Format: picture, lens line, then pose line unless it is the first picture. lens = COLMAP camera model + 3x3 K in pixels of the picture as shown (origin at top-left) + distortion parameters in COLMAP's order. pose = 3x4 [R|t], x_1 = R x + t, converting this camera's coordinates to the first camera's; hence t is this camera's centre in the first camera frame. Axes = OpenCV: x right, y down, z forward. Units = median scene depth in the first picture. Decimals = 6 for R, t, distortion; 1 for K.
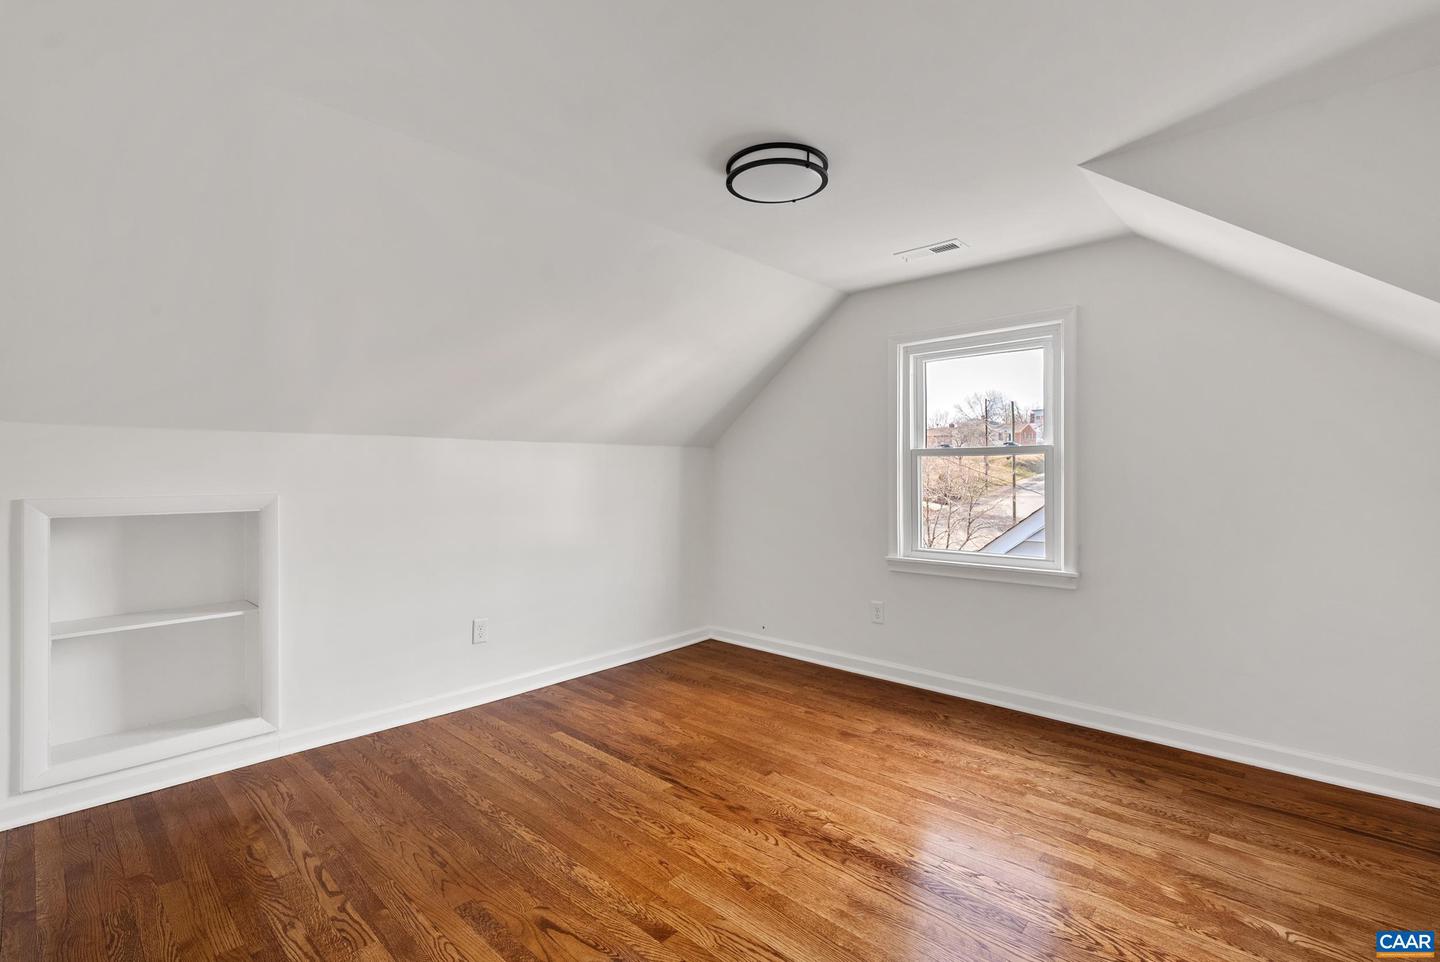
lens RADIAL K [[651.1, 0, 718.9], [0, 651.1, 477.7], [0, 0, 1]] dist [-0.002868, 0.001819]
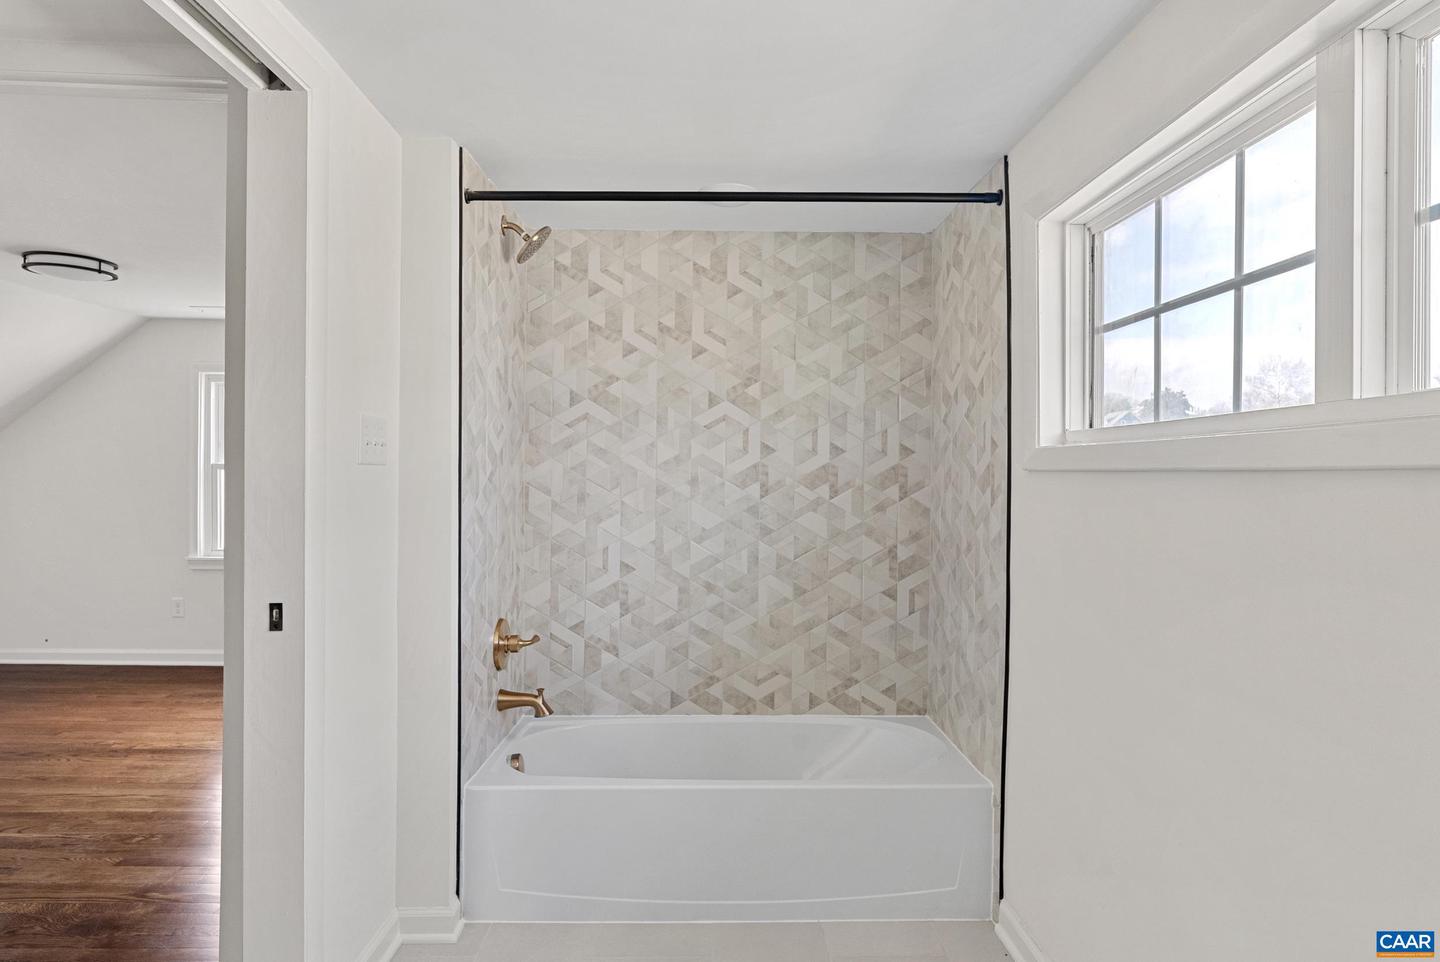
lens RADIAL K [[842.1, 0, 720.0], [0, 842.1, 481.0], [0, 0, 1]] dist [-0.003536, 0.001122]
pose [[0.726102, 0.004561, 0.687572, -0.121328], [-0.010236, 0.999939, 0.004177, -0.043164], [-0.687511, -0.010071, 0.726105, -1.102909]]
